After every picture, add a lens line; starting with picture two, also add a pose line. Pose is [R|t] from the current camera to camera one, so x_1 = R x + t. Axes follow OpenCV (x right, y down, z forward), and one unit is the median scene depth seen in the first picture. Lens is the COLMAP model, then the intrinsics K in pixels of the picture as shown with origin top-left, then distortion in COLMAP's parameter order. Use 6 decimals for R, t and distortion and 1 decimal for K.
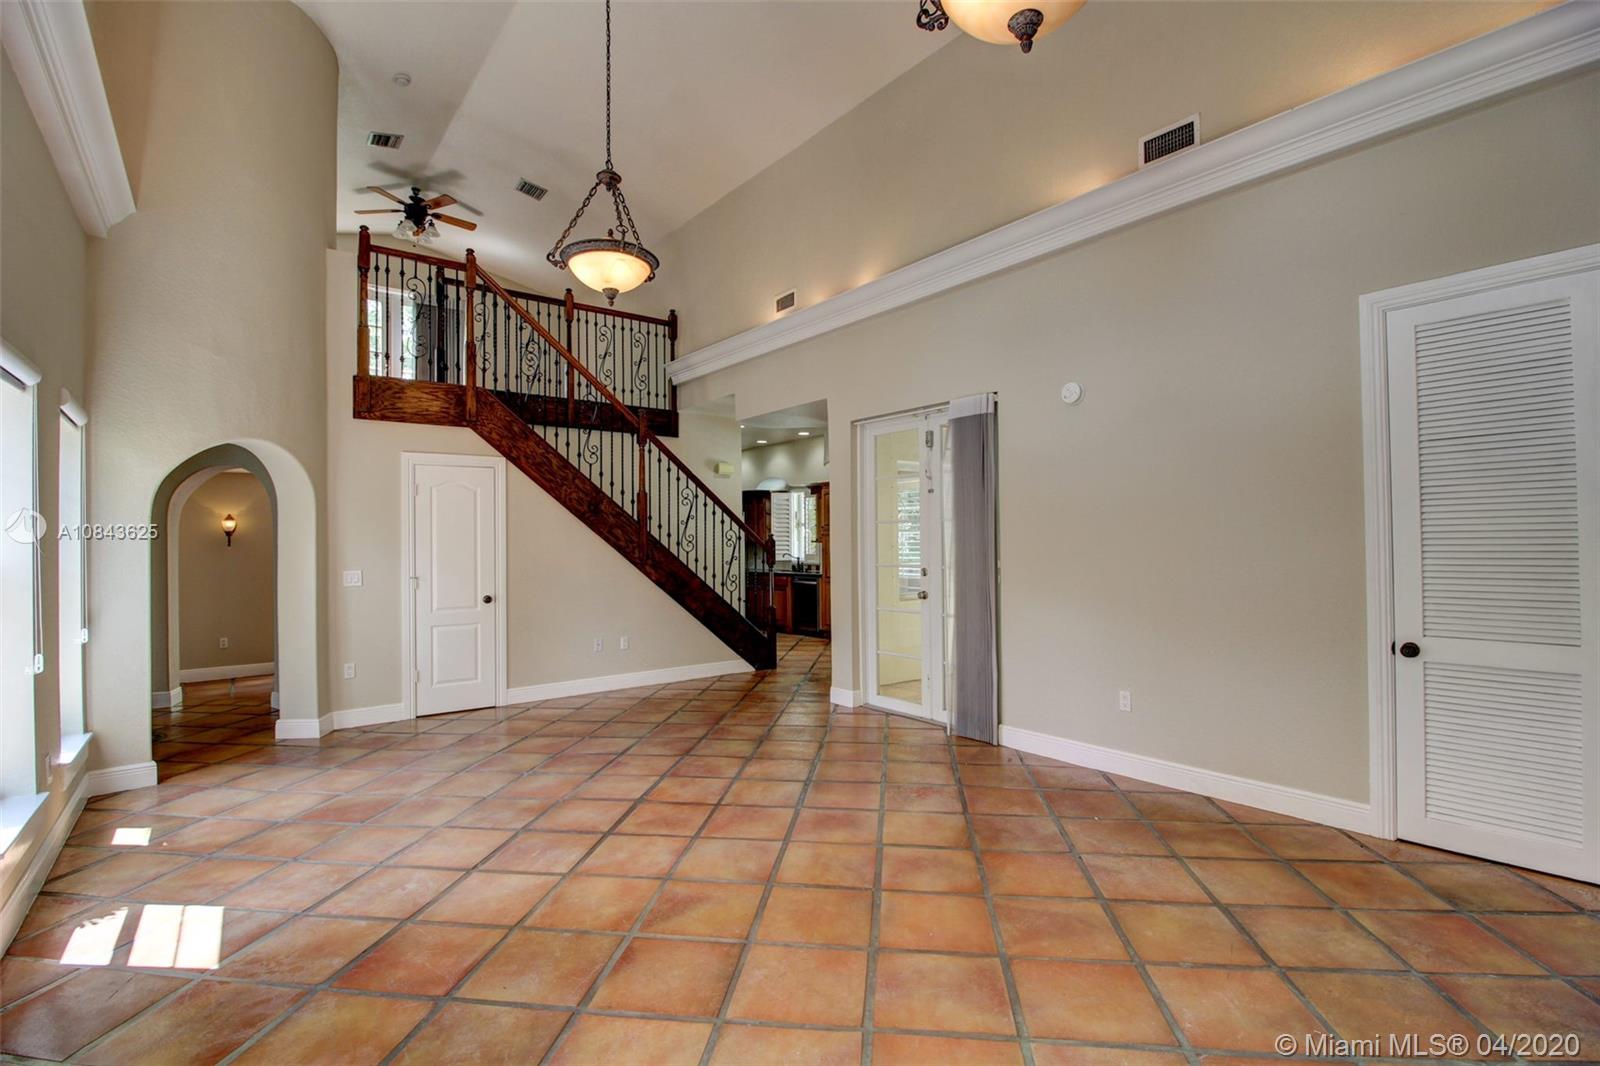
lens RADIAL K [[745.7, 0, 804.3], [0, 745.7, 539.1], [0, 0, 1]] dist [-0.006488, -0.005035]
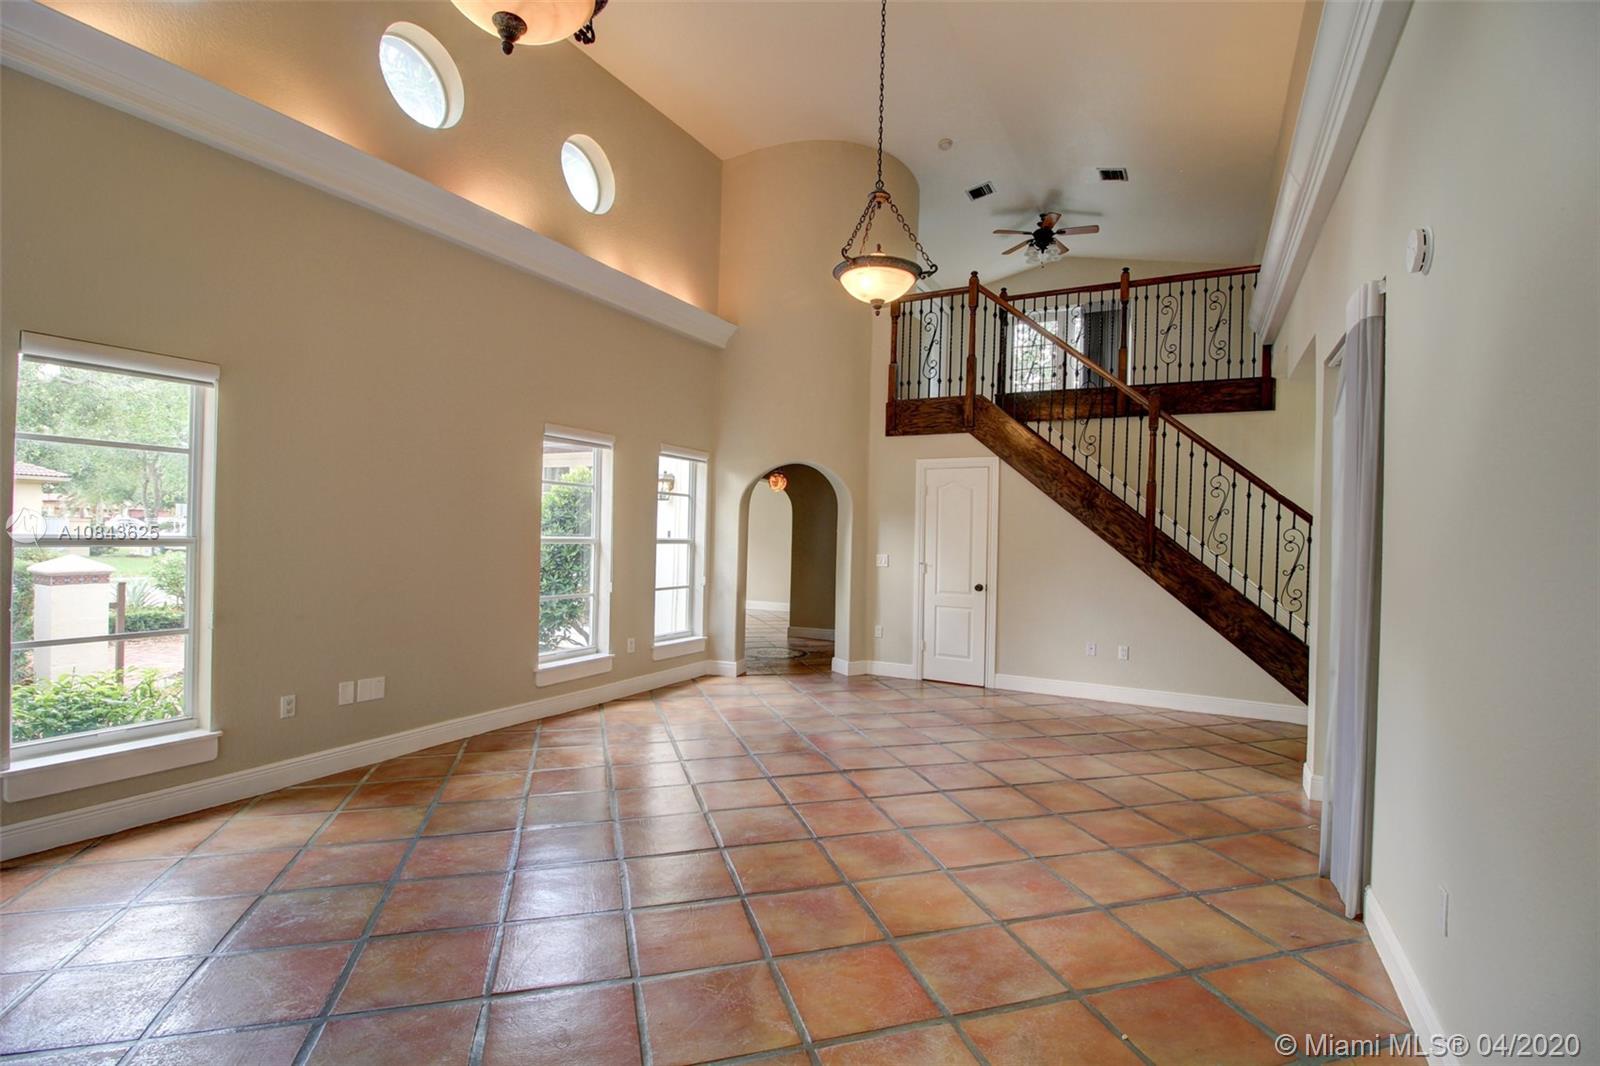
lens RADIAL K [[745.7, 0, 795.9], [0, 745.7, 531.1], [0, 0, 1]] dist [-0.006488, -0.005035]
pose [[0.397718, 0.016161, -0.917365, 0.443567], [-0.024687, 0.999671, 0.006908, -0.002893], [0.917175, 0.019900, 0.397987, 0.298737]]
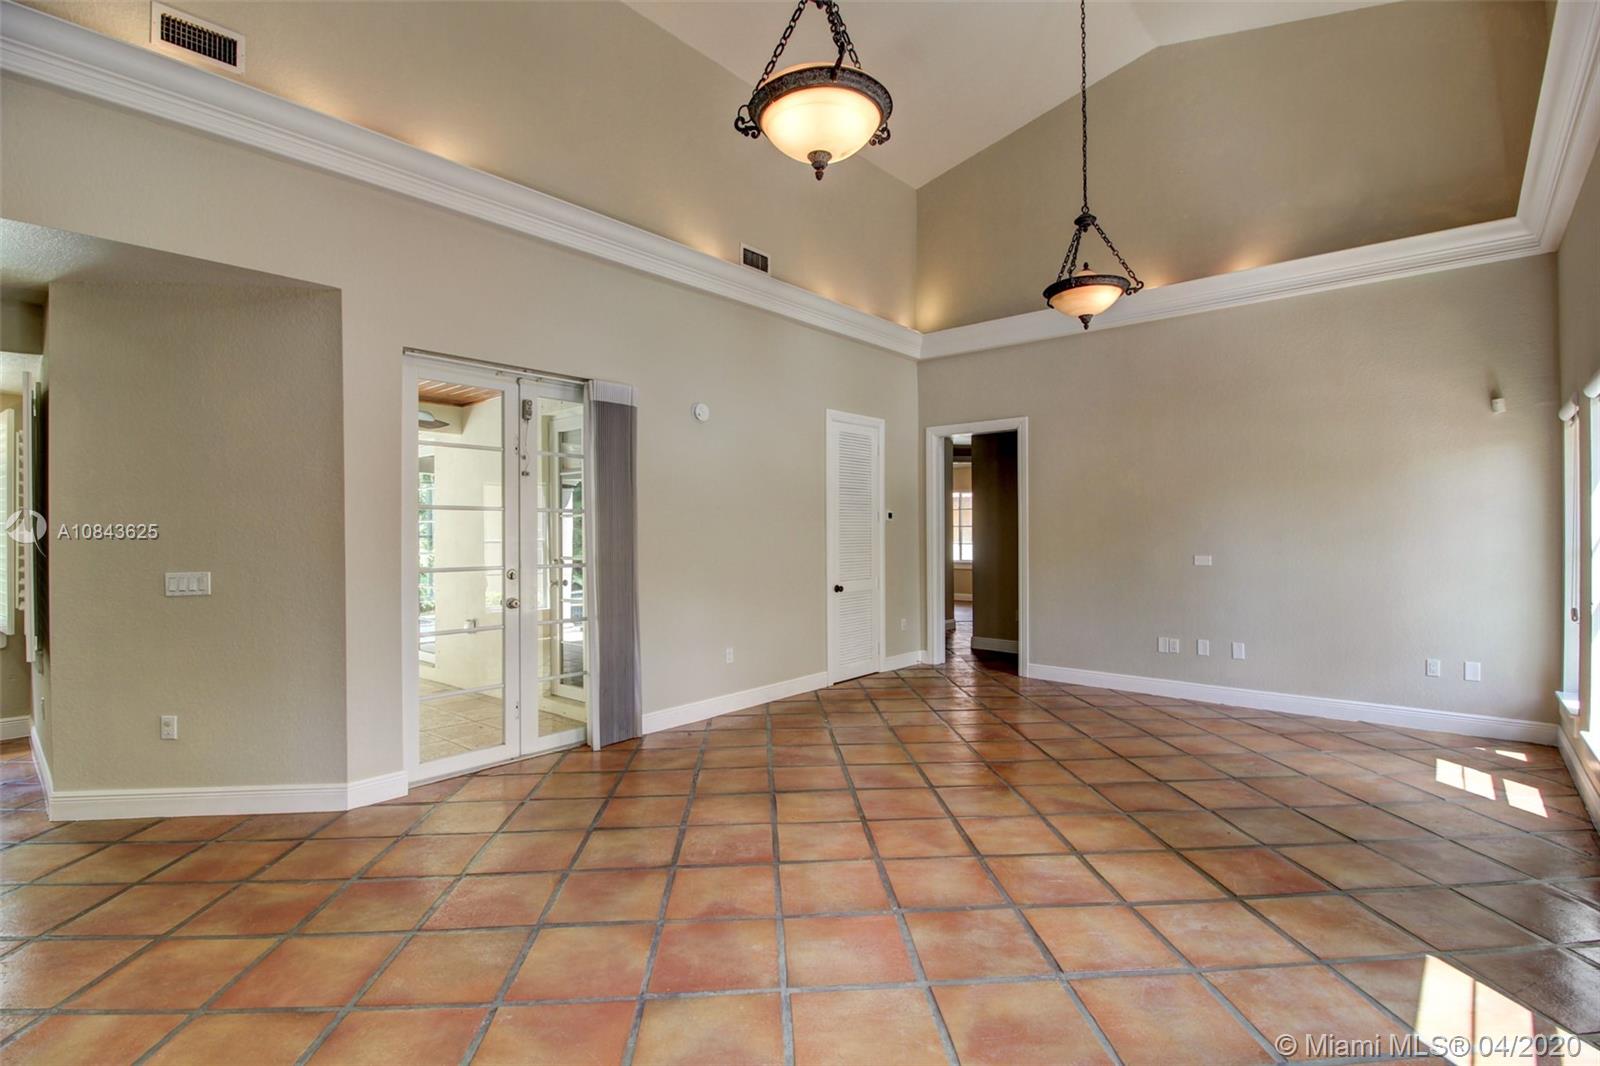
lens RADIAL K [[745.7, 0, 804.8], [0, 745.7, 539.6], [0, 0, 1]] dist [-0.006488, -0.005035]
pose [[-0.194902, 0.002299, 0.980820, -0.578263], [0.004971, 0.999987, -0.001356, 0.007952], [-0.980810, 0.004611, -0.194910, 0.723466]]
